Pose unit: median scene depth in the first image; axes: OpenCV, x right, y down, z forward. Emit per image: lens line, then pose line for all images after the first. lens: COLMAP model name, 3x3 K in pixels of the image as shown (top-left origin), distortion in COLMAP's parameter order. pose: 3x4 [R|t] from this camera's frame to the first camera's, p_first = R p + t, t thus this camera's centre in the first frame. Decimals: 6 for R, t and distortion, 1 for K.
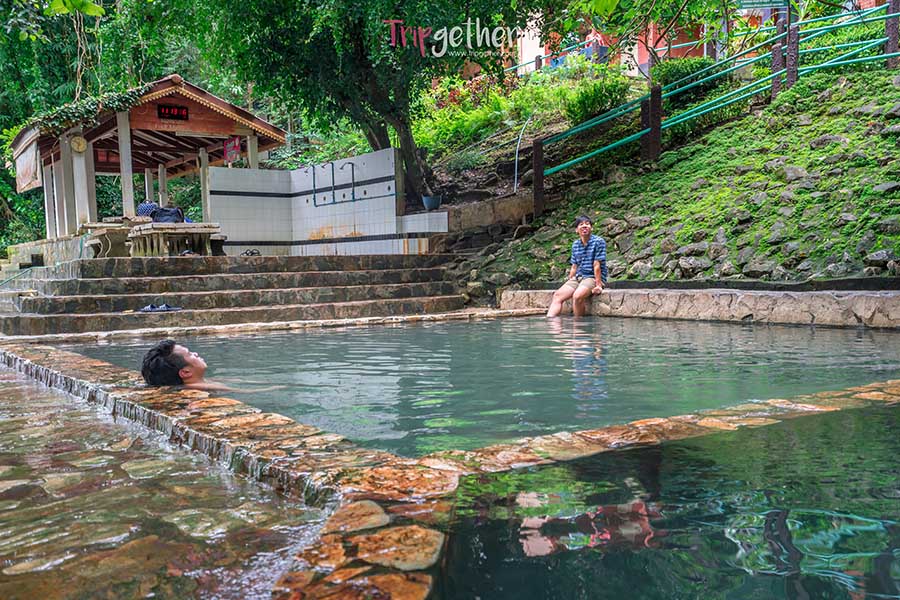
lens RADIAL K [[890.1, 0, 449.0], [0, 890.1, 299.4], [0, 0, 1]] dist [0.072784, 0.000000]
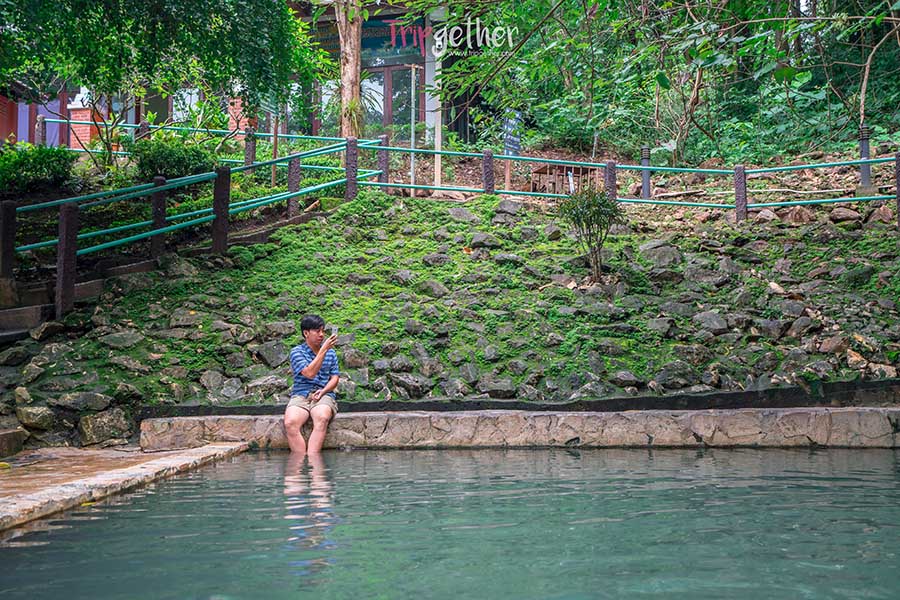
lens RADIAL K [[890.1, 0, 449.8], [0, 890.1, 299.5], [0, 0, 1]] dist [0.072784, 0.000000]
pose [[0.567026, 0.089744, 0.818797, -0.489127], [0.022967, 0.991938, -0.124626, -0.012306], [-0.823380, 0.089472, 0.560393, 0.583307]]
